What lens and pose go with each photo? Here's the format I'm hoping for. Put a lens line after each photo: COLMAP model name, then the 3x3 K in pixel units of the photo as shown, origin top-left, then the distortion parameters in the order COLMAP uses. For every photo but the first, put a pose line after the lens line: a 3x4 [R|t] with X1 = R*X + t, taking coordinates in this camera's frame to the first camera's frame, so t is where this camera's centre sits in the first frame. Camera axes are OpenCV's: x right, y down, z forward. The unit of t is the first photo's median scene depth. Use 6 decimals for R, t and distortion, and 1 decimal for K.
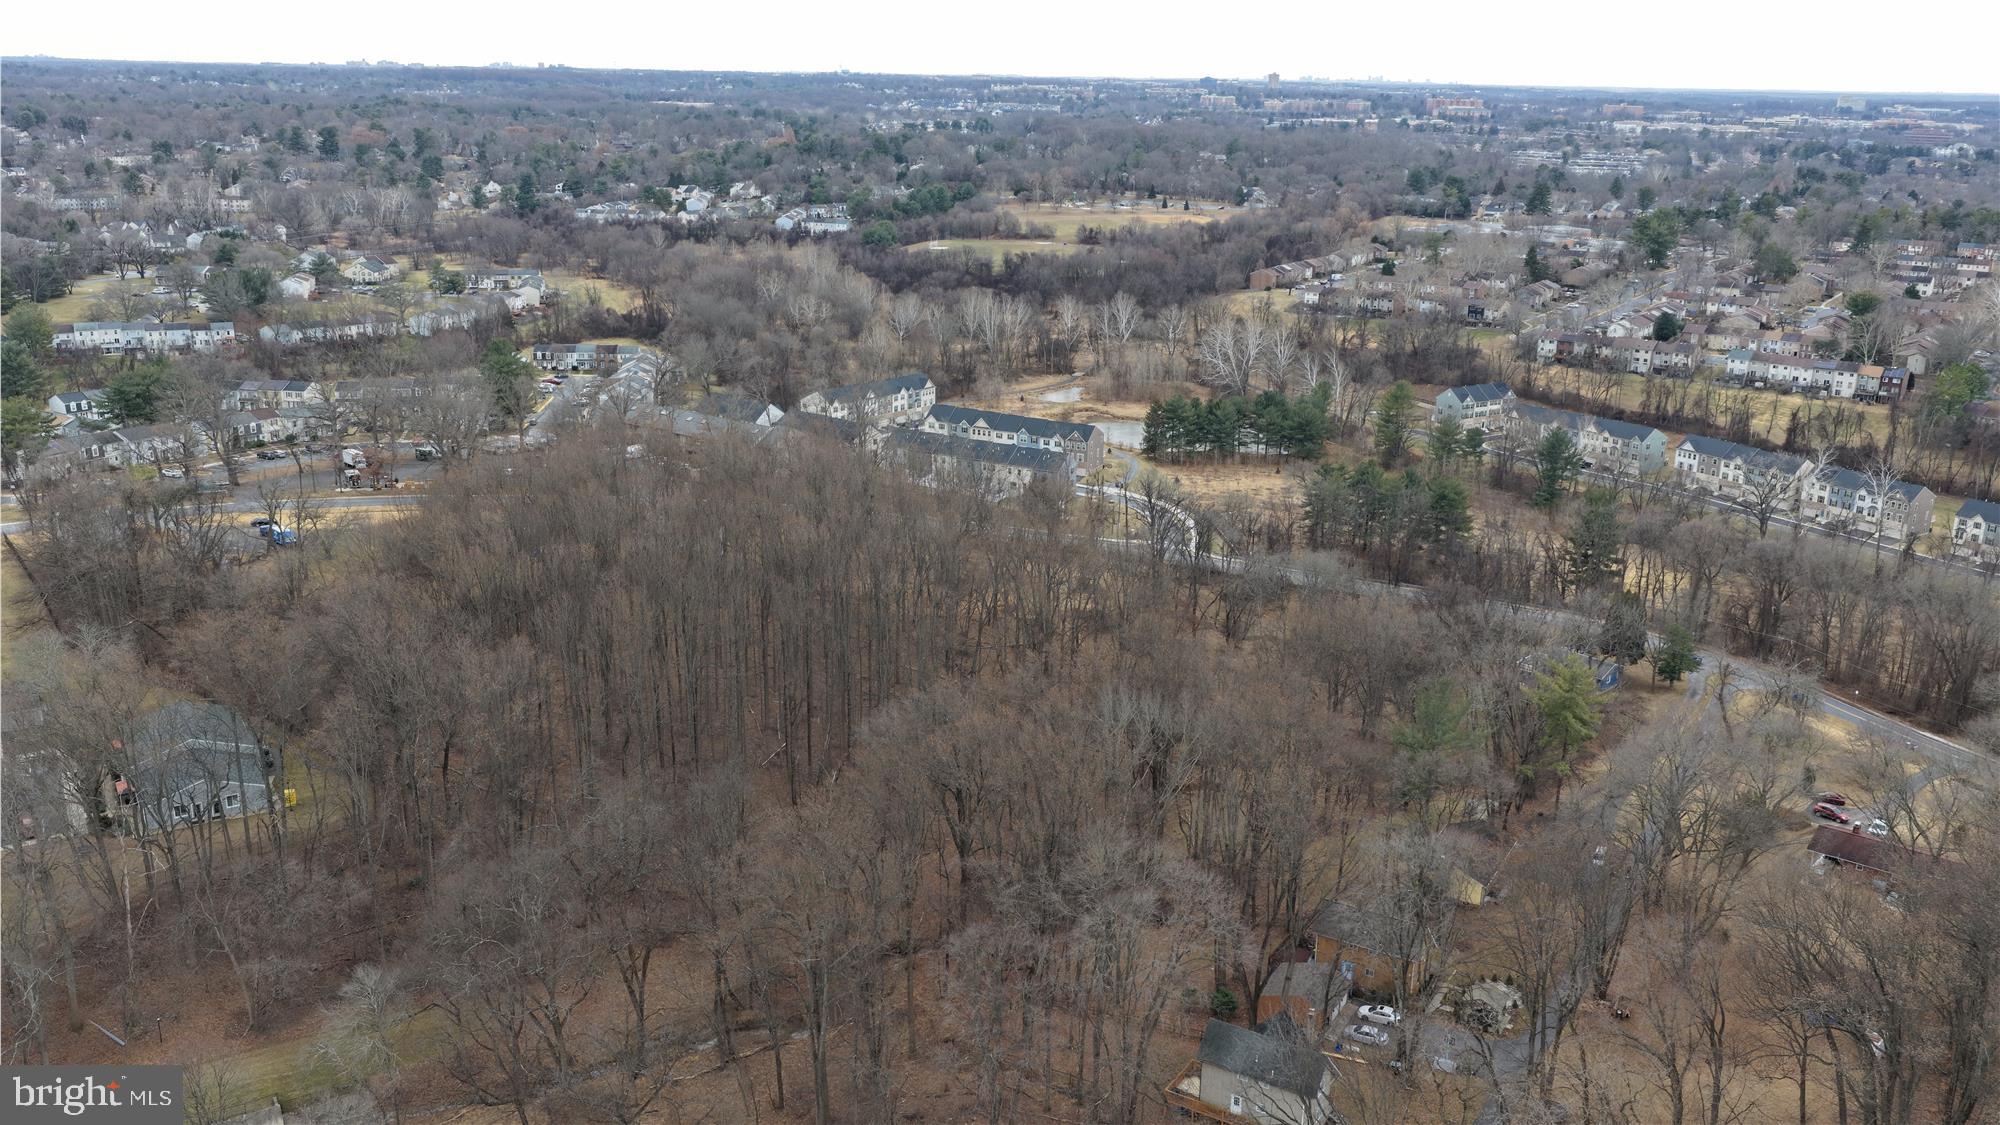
lens RADIAL K [[1657.9, 0, 997.1], [0, 1657.9, 563.5], [0, 0, 1]] dist [-0.009130, 0.033053]
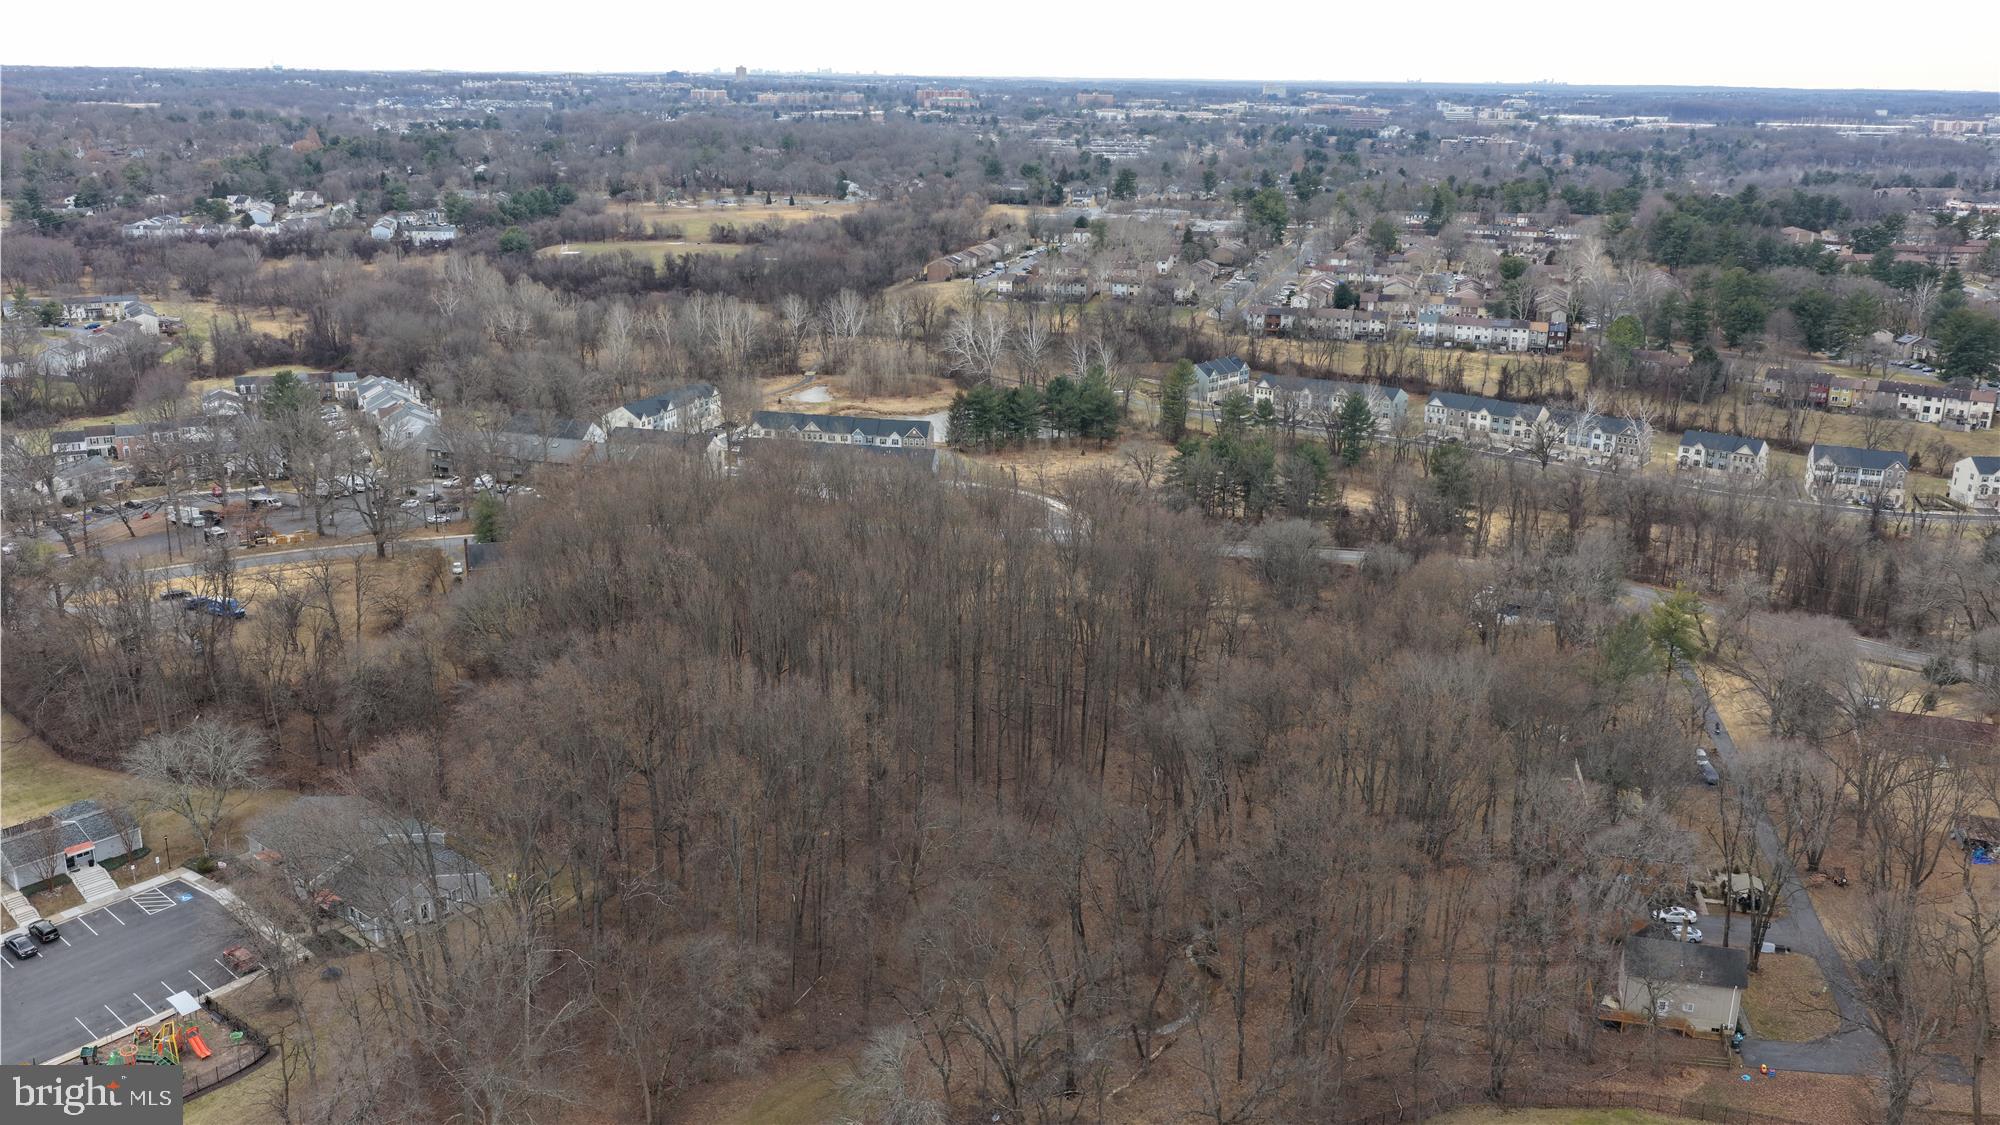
lens RADIAL K [[1657.9, 0, 990.9], [0, 1657.9, 557.0], [0, 0, 1]] dist [-0.009130, 0.033053]
pose [[0.950463, -0.094511, 0.296122, -0.138536], [0.094420, 0.995425, 0.014645, -0.007840], [-0.296151, 0.014040, 0.955038, 0.017100]]
